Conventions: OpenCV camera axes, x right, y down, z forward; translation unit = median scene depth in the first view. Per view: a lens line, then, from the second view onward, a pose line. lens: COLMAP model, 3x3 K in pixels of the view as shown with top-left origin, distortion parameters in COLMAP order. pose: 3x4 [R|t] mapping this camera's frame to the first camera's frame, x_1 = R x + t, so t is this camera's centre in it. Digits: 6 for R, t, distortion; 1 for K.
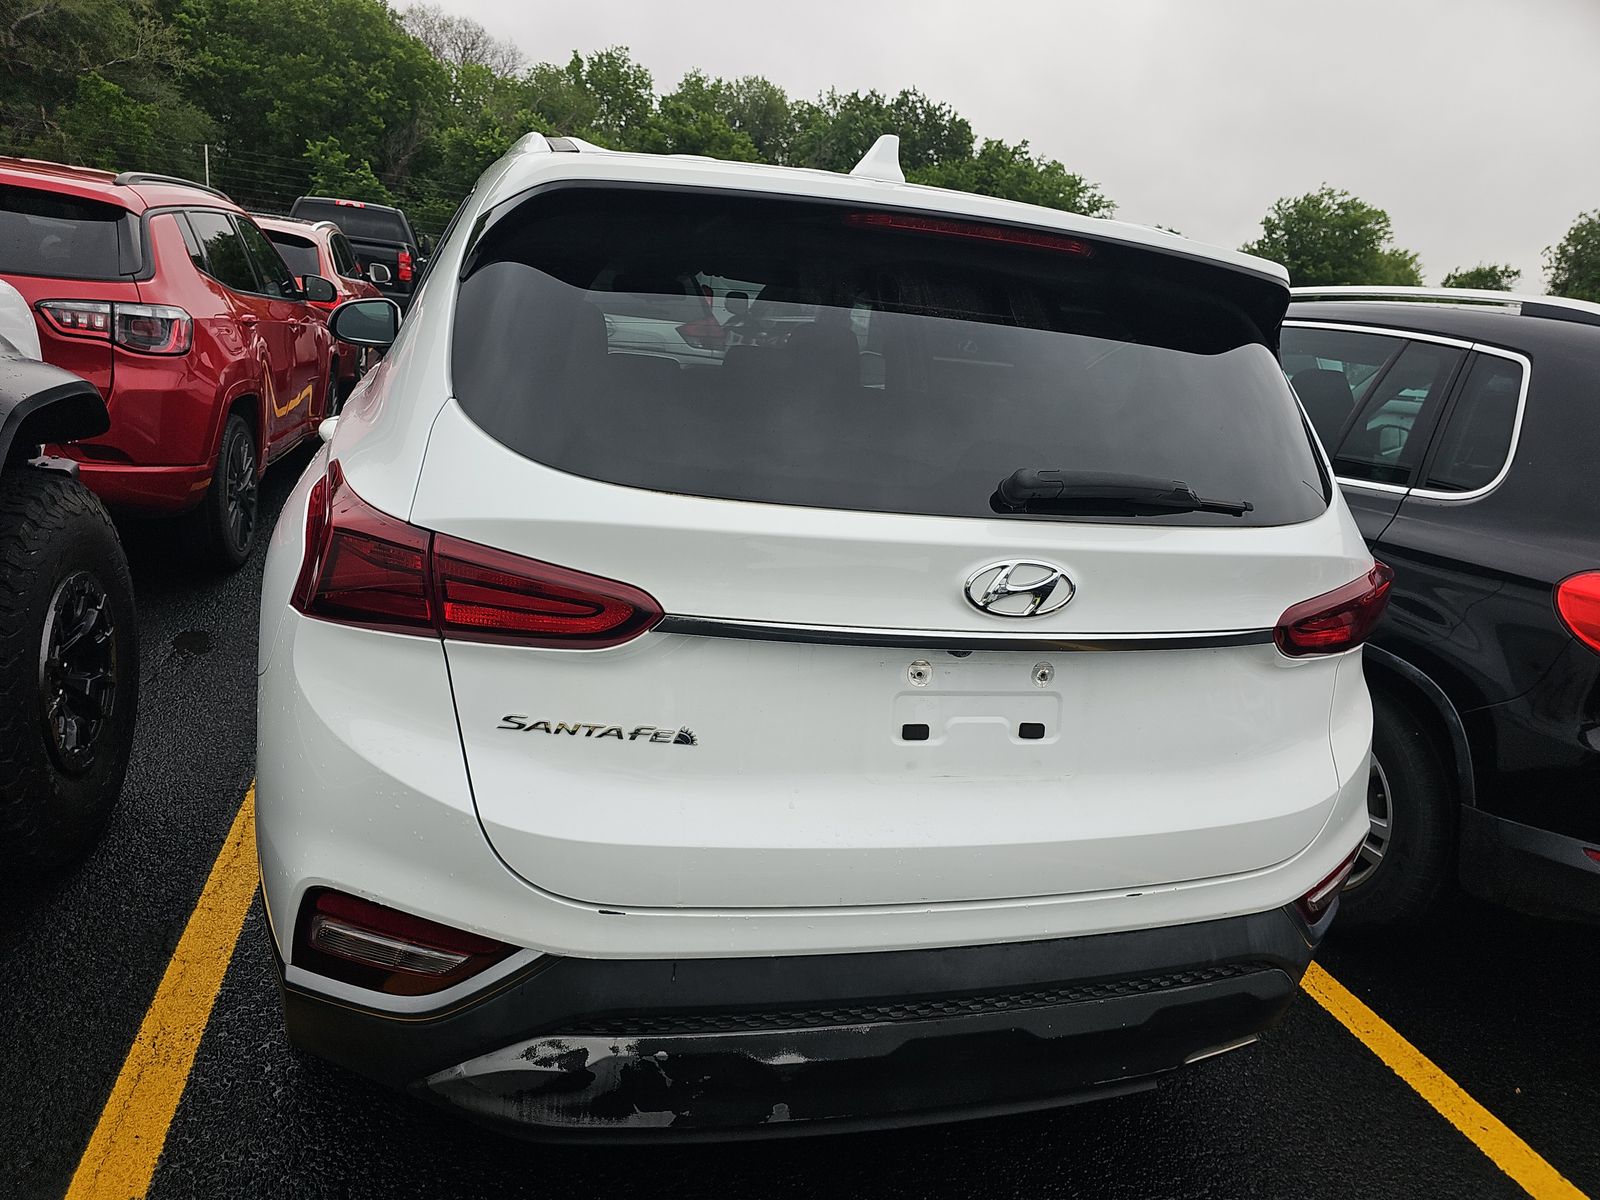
lens RADIAL K [[1088.5, 0, 803.4], [0, 1088.5, 612.9], [0, 0, 1]] dist [0.027700, -0.024135]
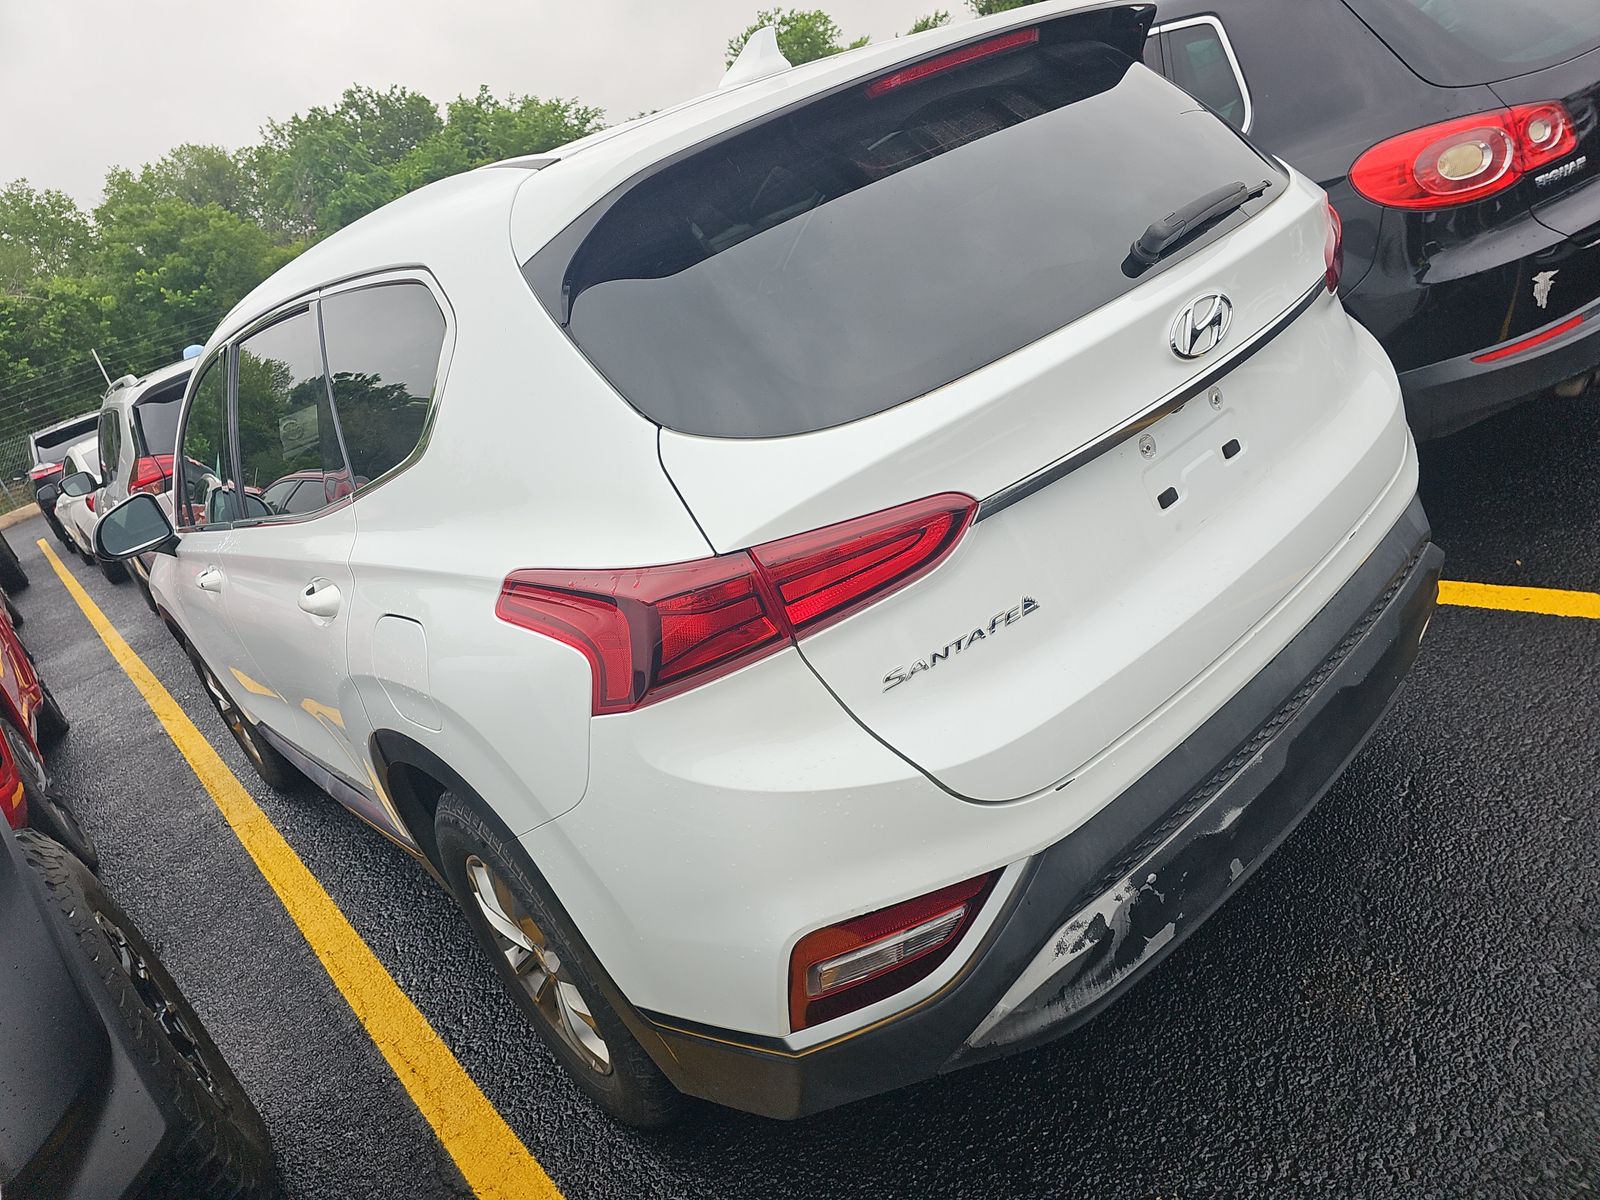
lens RADIAL K [[1088.5, 0, 803.8], [0, 1088.5, 584.5], [0, 0, 1]] dist [0.027700, -0.024135]
pose [[0.821909, -0.517209, 0.238665, -0.462516], [0.509373, 0.854894, 0.098467, -0.098763], [-0.254961, 0.040639, 0.966097, 0.056419]]
